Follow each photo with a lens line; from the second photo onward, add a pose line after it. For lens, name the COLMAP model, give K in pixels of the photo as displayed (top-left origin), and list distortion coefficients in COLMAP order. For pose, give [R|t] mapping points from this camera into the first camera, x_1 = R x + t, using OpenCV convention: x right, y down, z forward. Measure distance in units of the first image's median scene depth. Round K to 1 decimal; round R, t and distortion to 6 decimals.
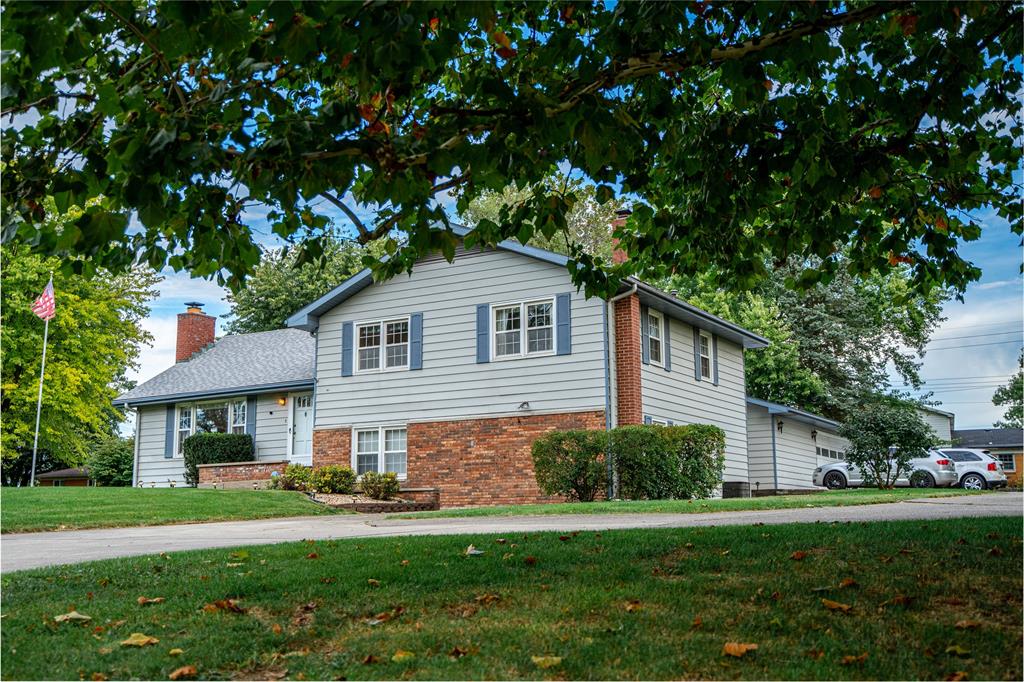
lens RADIAL K [[1092.8, 0, 513.1], [0, 1092.8, 339.6], [0, 0, 1]] dist [0.005620, 0.000000]
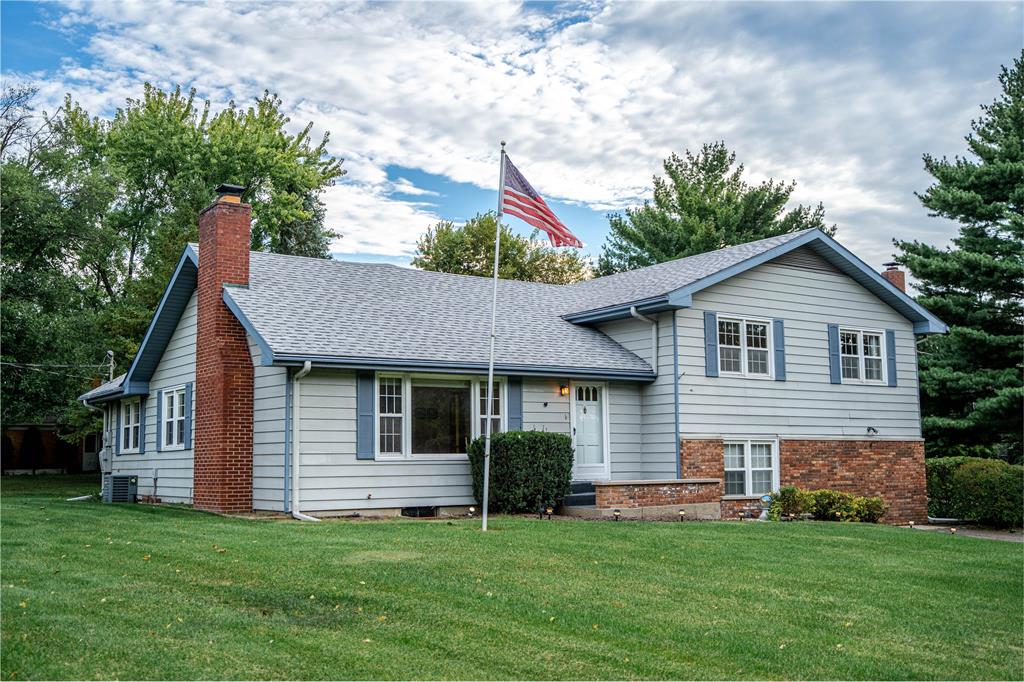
lens RADIAL K [[1092.8, 0, 513.1], [0, 1092.8, 342.6], [0, 0, 1]] dist [0.005620, 0.000000]
pose [[0.391343, 0.102230, 0.914549, -1.013123], [-0.151916, 0.987352, -0.045362, 0.071041], [-0.907619, -0.121183, 0.401924, 0.830177]]
